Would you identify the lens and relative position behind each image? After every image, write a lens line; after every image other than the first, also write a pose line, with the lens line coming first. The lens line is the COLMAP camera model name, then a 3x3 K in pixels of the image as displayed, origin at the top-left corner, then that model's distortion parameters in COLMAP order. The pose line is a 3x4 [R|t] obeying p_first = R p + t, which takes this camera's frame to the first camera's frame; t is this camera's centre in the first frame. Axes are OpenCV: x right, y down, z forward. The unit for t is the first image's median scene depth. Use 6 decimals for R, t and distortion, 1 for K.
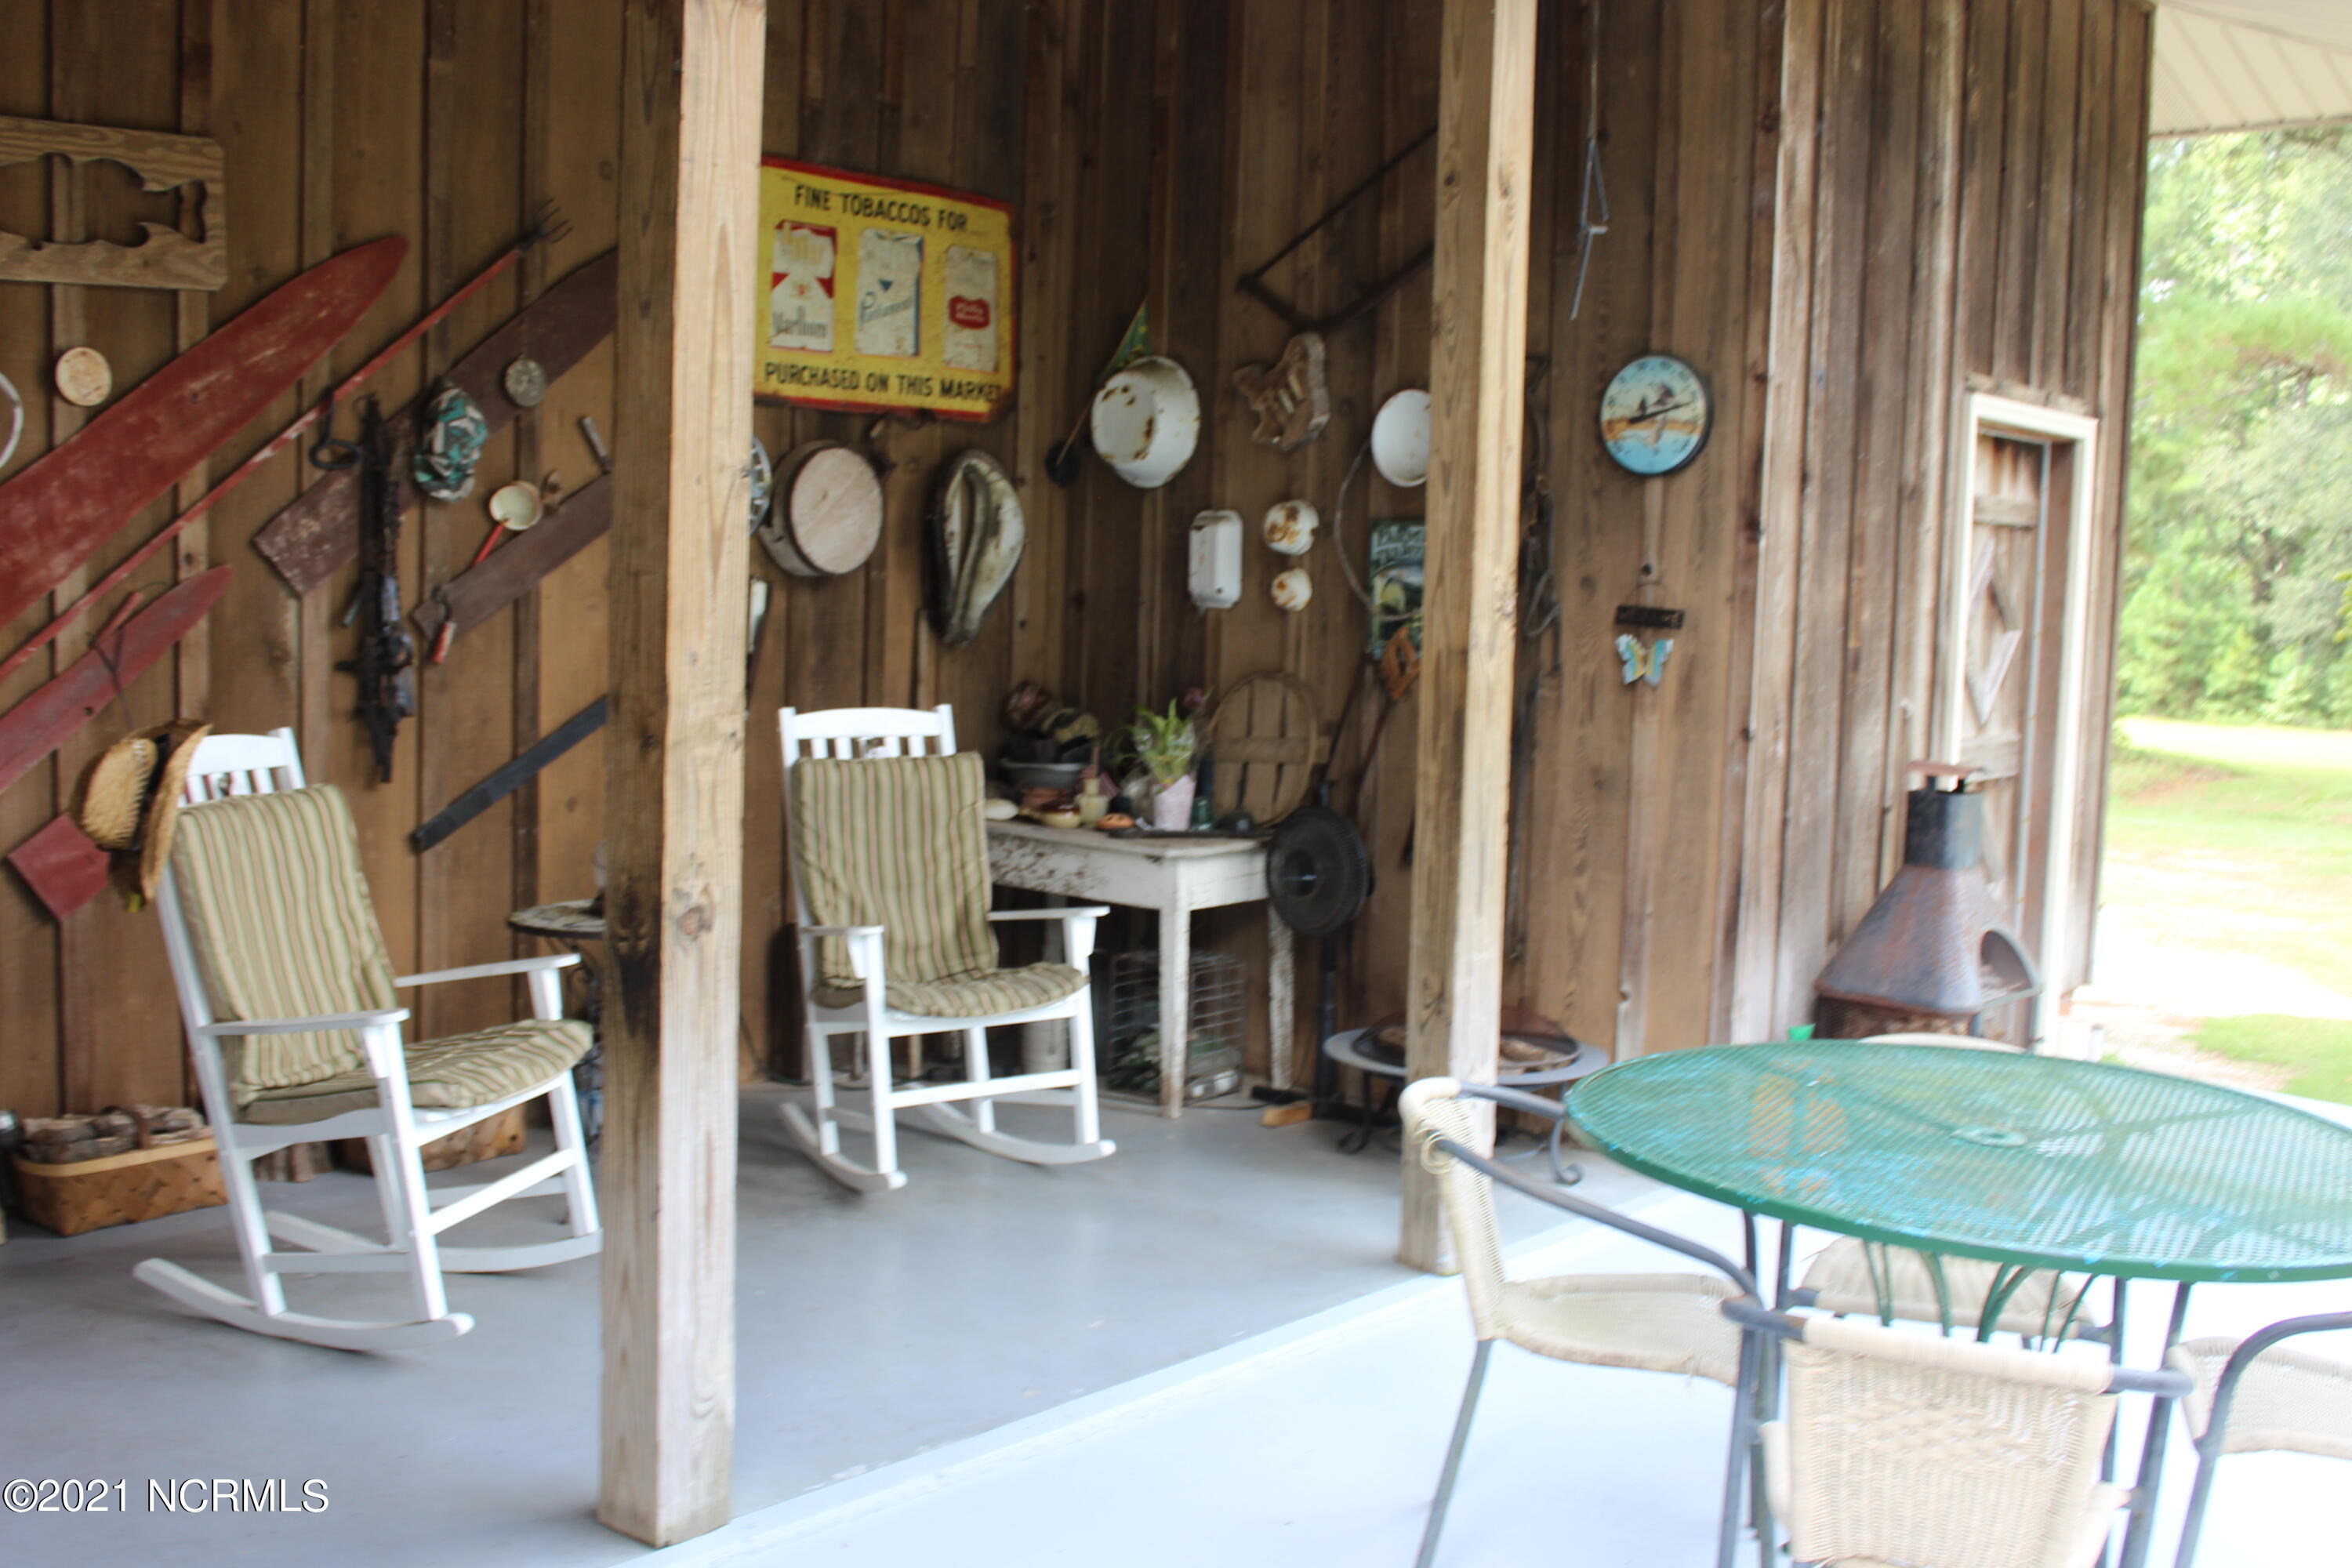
lens RADIAL K [[2197.9, 0, 1167.5], [0, 2197.9, 774.2], [0, 0, 1]] dist [-0.147553, 0.146639]
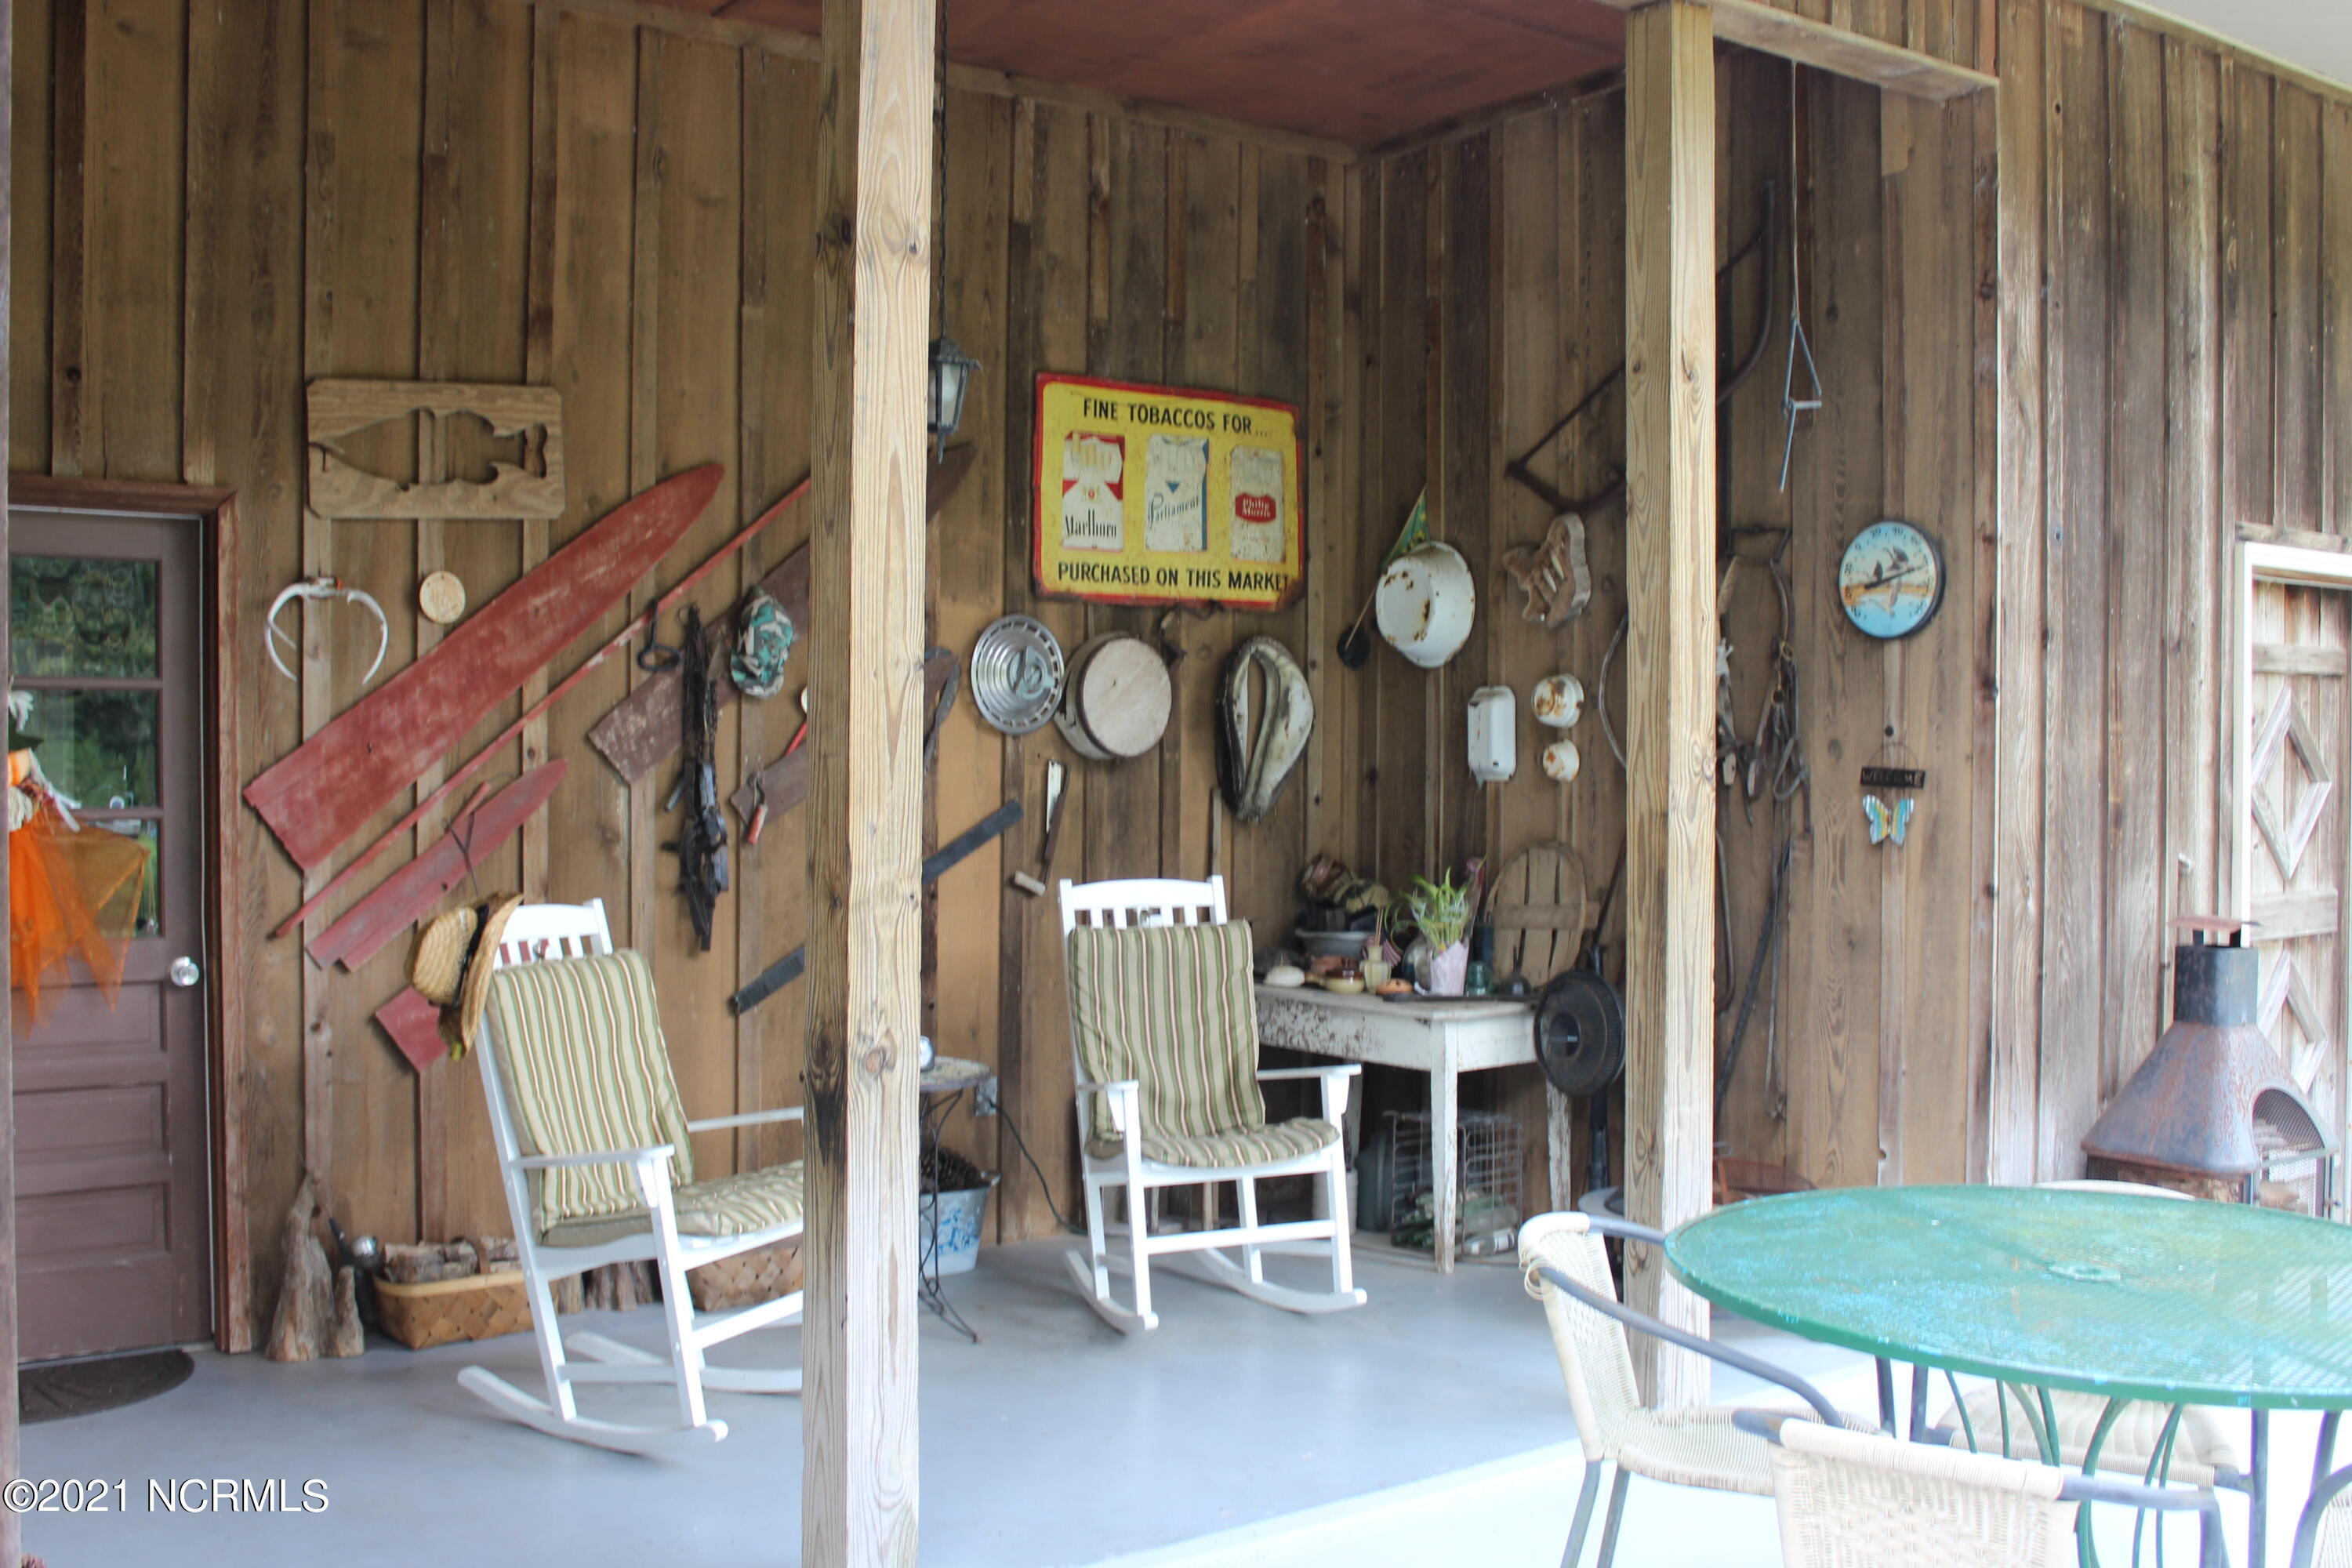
lens RADIAL K [[2197.9, 0, 1167.5], [0, 2197.9, 774.2], [0, 0, 1]] dist [-0.147553, 0.146639]
pose [[0.979998, -0.023296, -0.197639, 0.090563], [0.006767, 0.996451, -0.083898, 0.008707], [0.198892, 0.080882, 0.976678, -0.051658]]
